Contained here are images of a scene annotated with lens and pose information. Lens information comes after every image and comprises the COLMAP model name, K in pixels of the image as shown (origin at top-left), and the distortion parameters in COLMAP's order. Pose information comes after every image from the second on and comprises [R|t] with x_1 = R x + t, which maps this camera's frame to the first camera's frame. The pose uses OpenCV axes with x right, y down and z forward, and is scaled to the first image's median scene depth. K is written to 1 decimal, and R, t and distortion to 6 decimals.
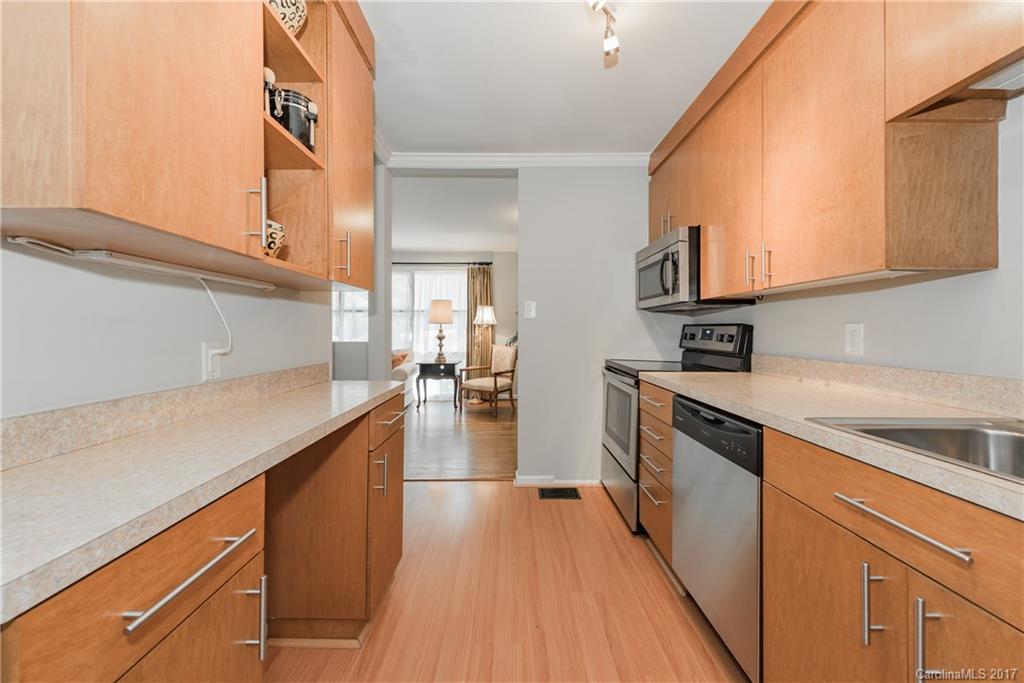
lens RADIAL K [[408.7, 0, 514.0], [0, 408.7, 329.4], [0, 0, 1]] dist [0.013225, -0.005321]
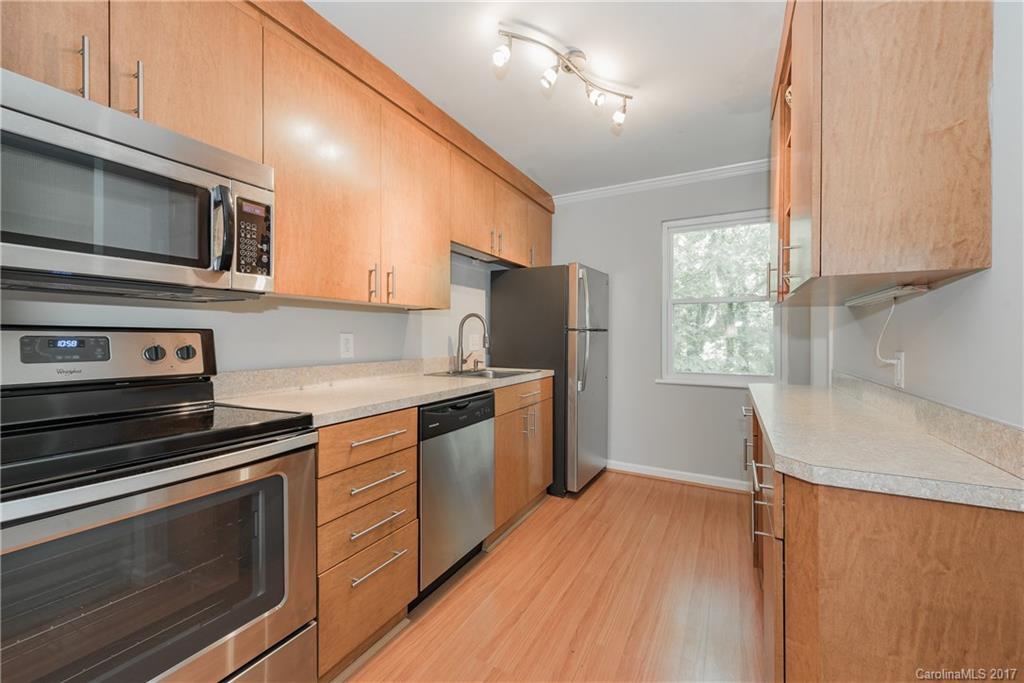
lens RADIAL K [[406.2, 0, 509.4], [0, 406.2, 334.4], [0, 0, 1]] dist [0.006267, -0.000126]
pose [[-0.872891, -0.005177, 0.487887, -0.254540], [-0.008232, 0.999958, -0.004118, -0.009623], [-0.487845, -0.007611, -0.872897, 1.769195]]
